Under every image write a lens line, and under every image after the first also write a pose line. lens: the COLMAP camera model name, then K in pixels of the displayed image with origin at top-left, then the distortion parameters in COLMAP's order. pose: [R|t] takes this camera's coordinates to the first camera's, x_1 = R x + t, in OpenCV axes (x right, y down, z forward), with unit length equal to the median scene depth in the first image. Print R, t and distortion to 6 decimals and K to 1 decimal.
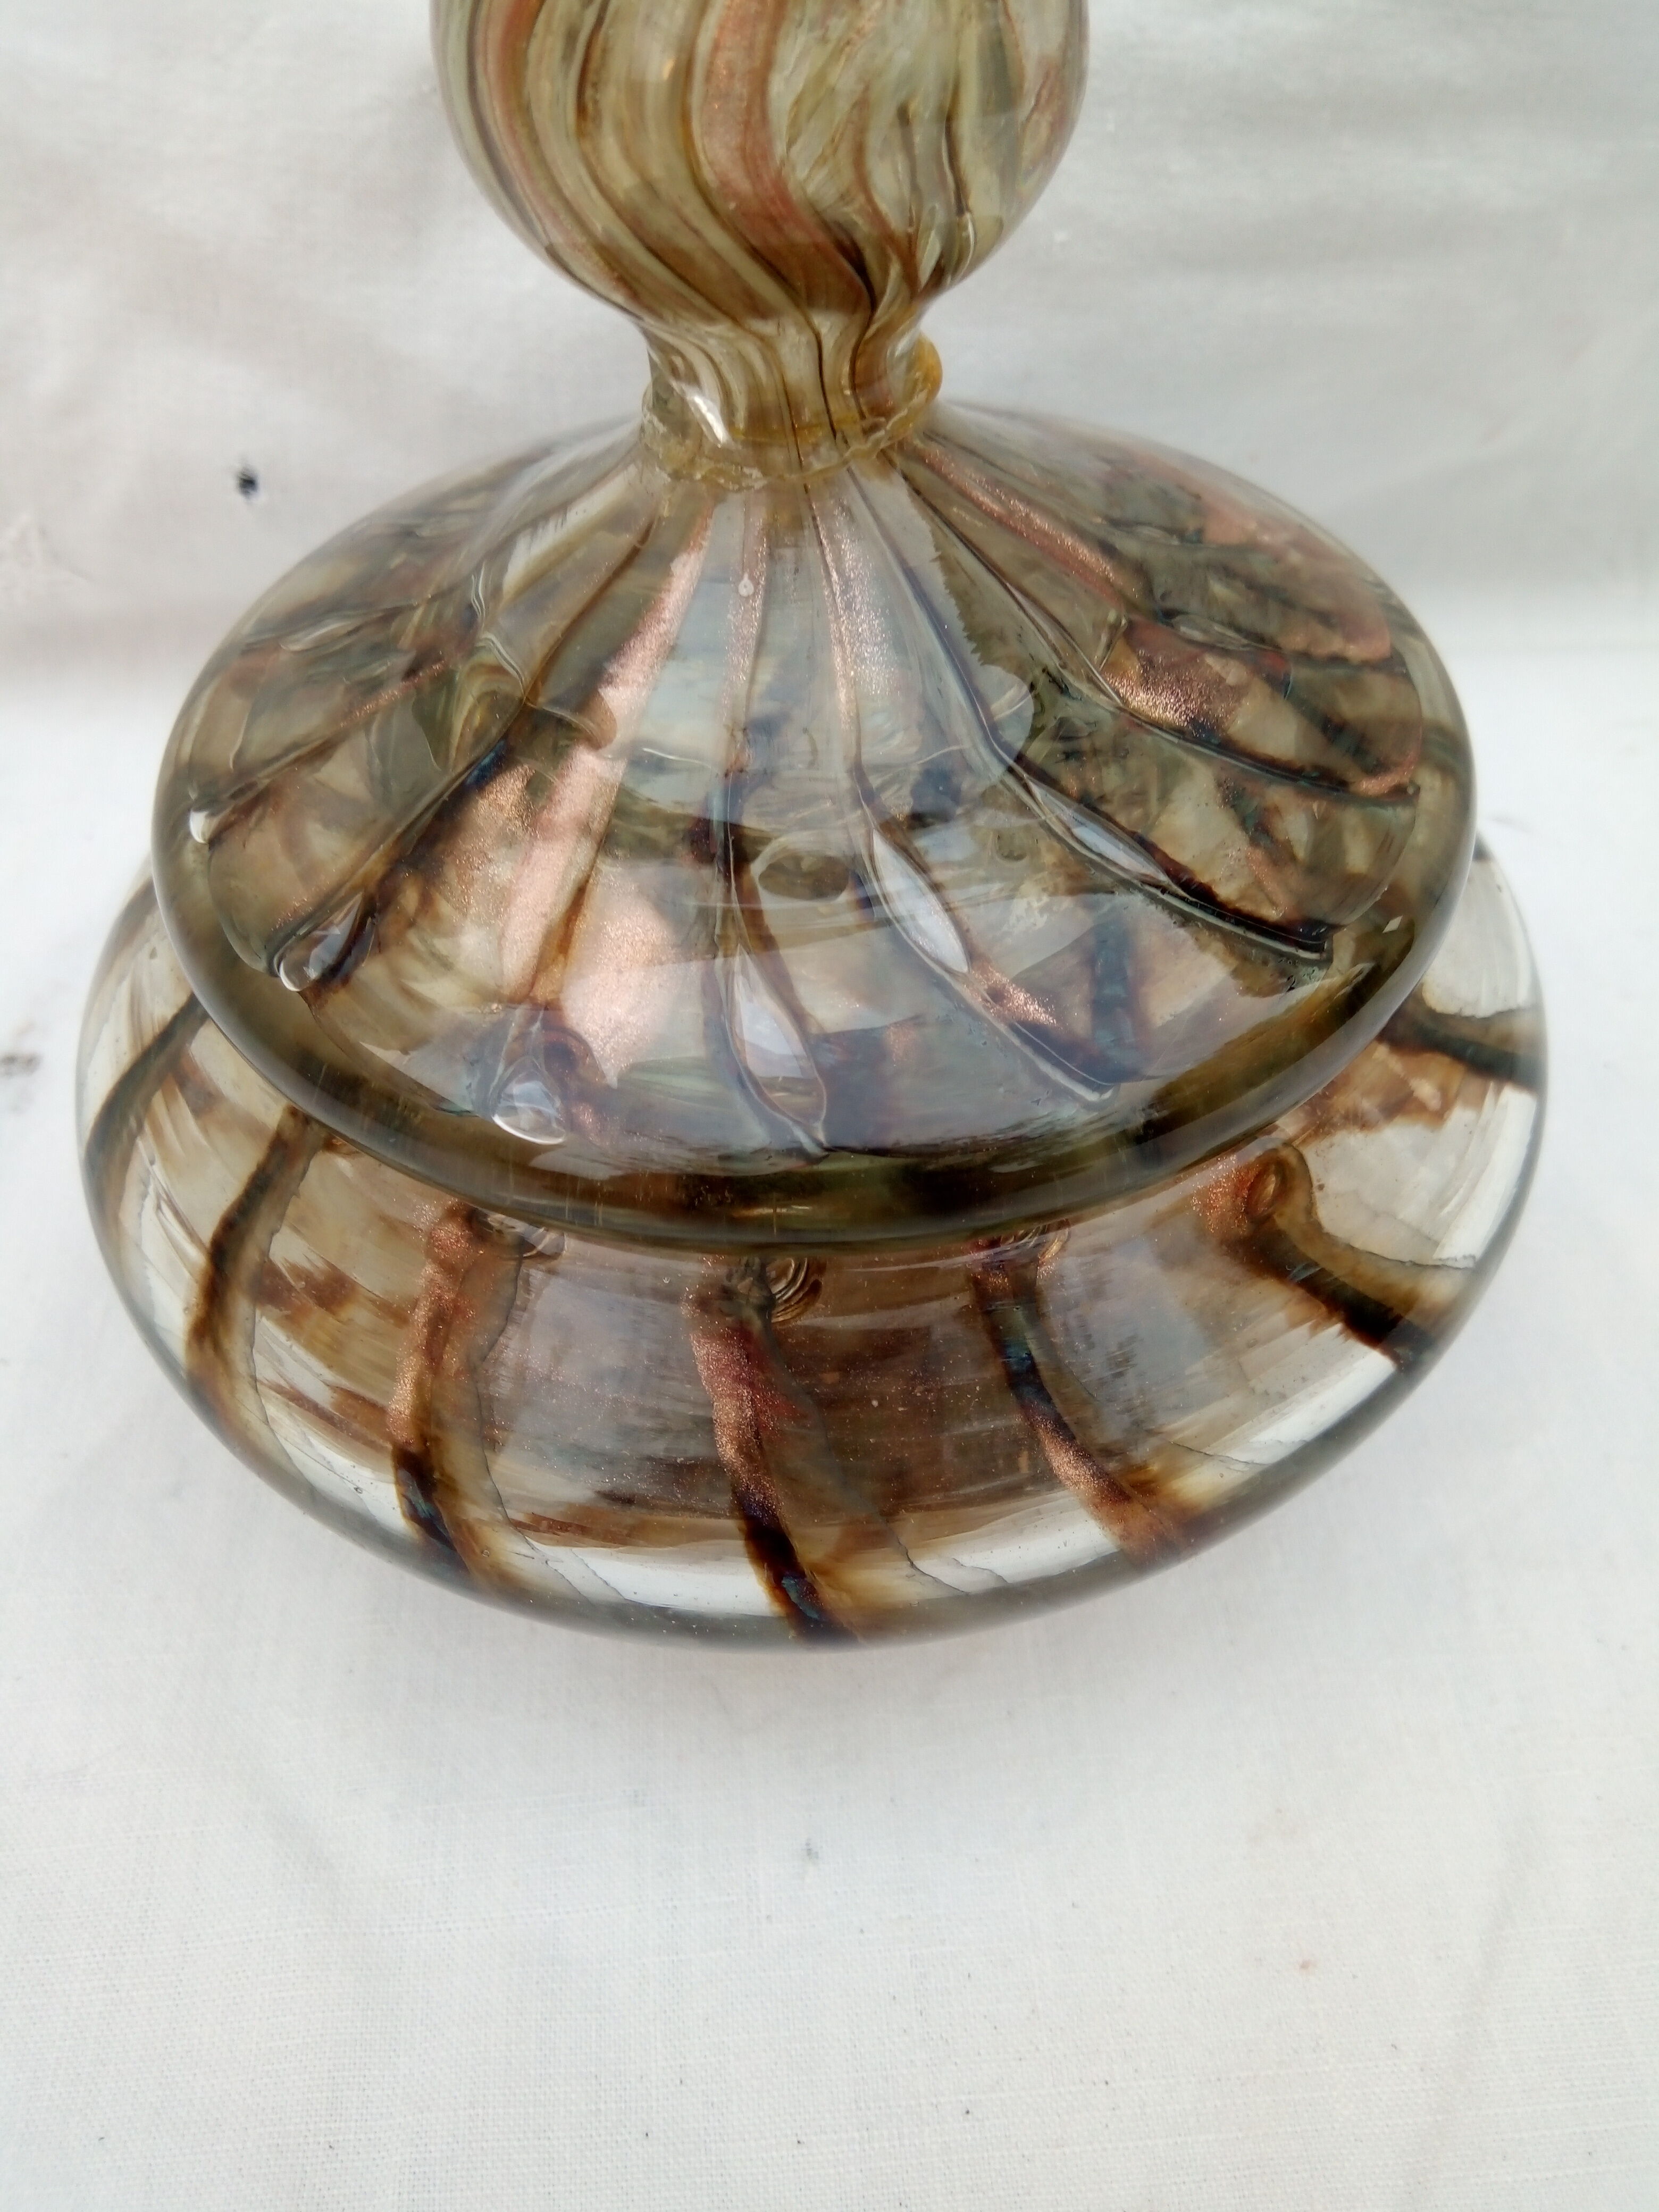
lens RADIAL K [[1817.5, 0, 841.1], [0, 1817.5, 1101.2], [0, 0, 1]] dist [0.087971, -0.218461]
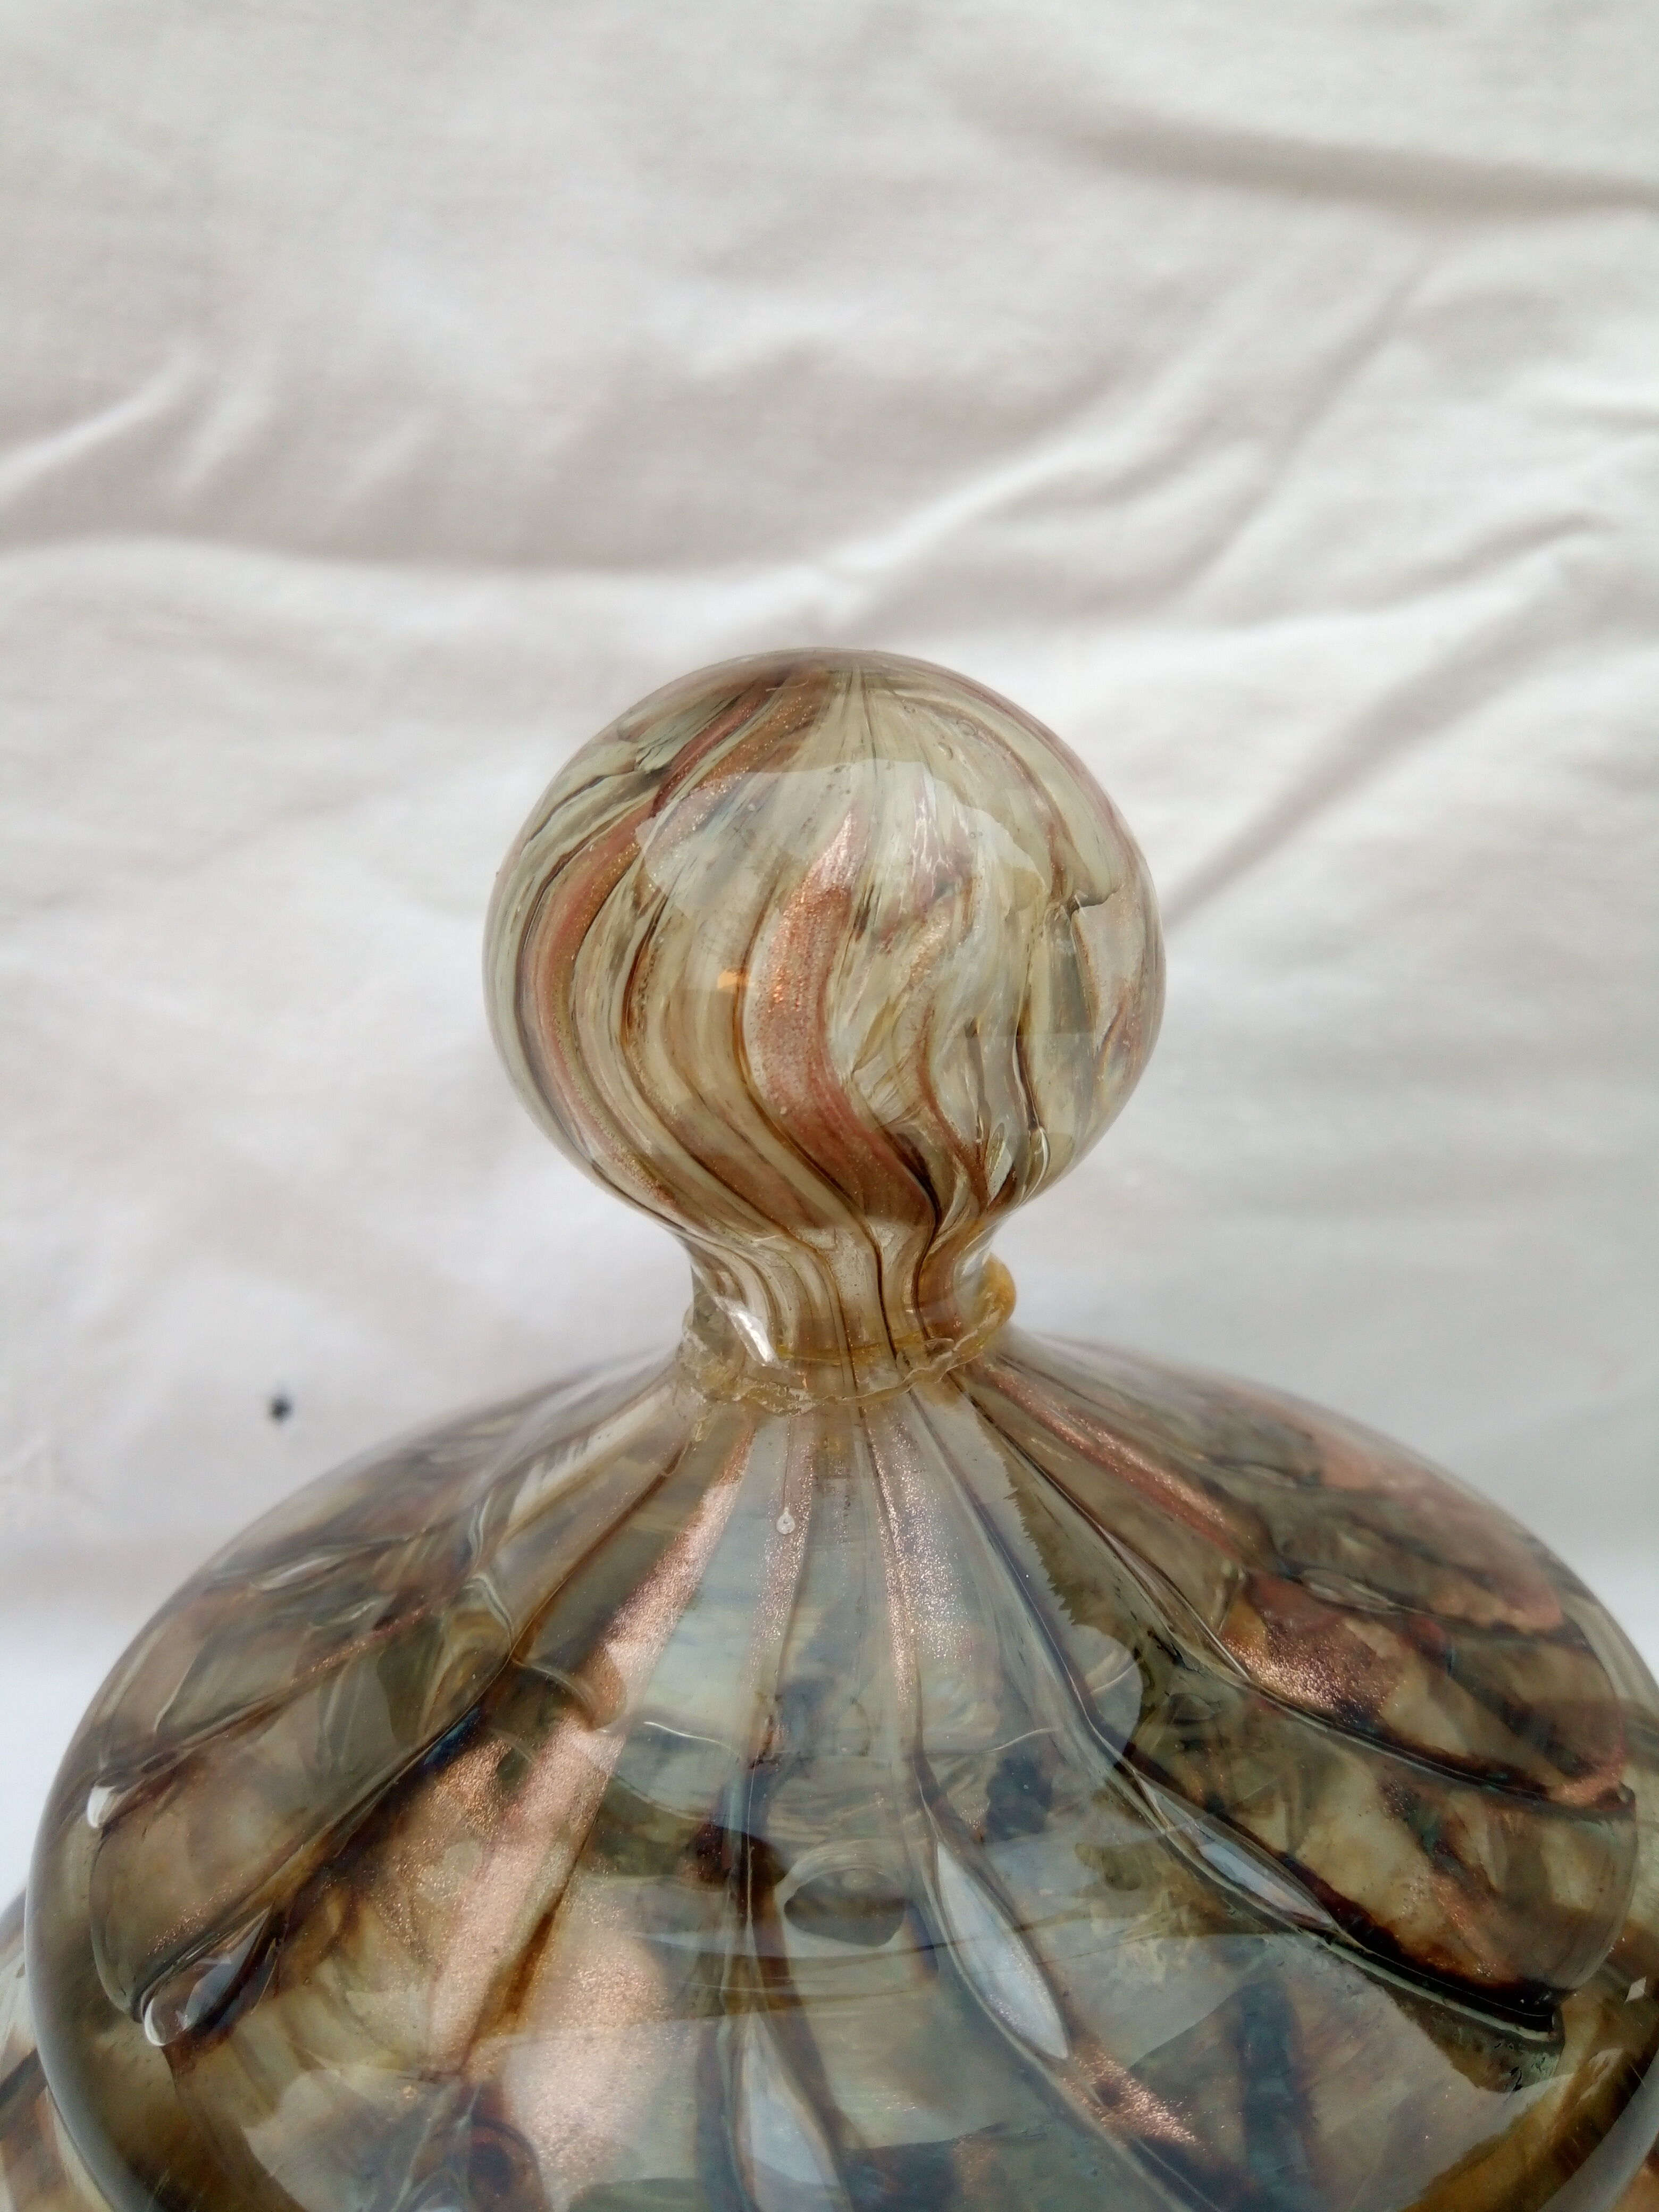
lens RADIAL K [[1817.5, 0, 841.1], [0, 1817.5, 1101.2], [0, 0, 1]] dist [0.087971, -0.218461]
pose [[0.999065, 0.010206, -0.042015, 0.006234], [-0.029239, 0.875335, -0.482631, -0.047452], [0.031852, 0.483408, 0.874815, 0.174318]]
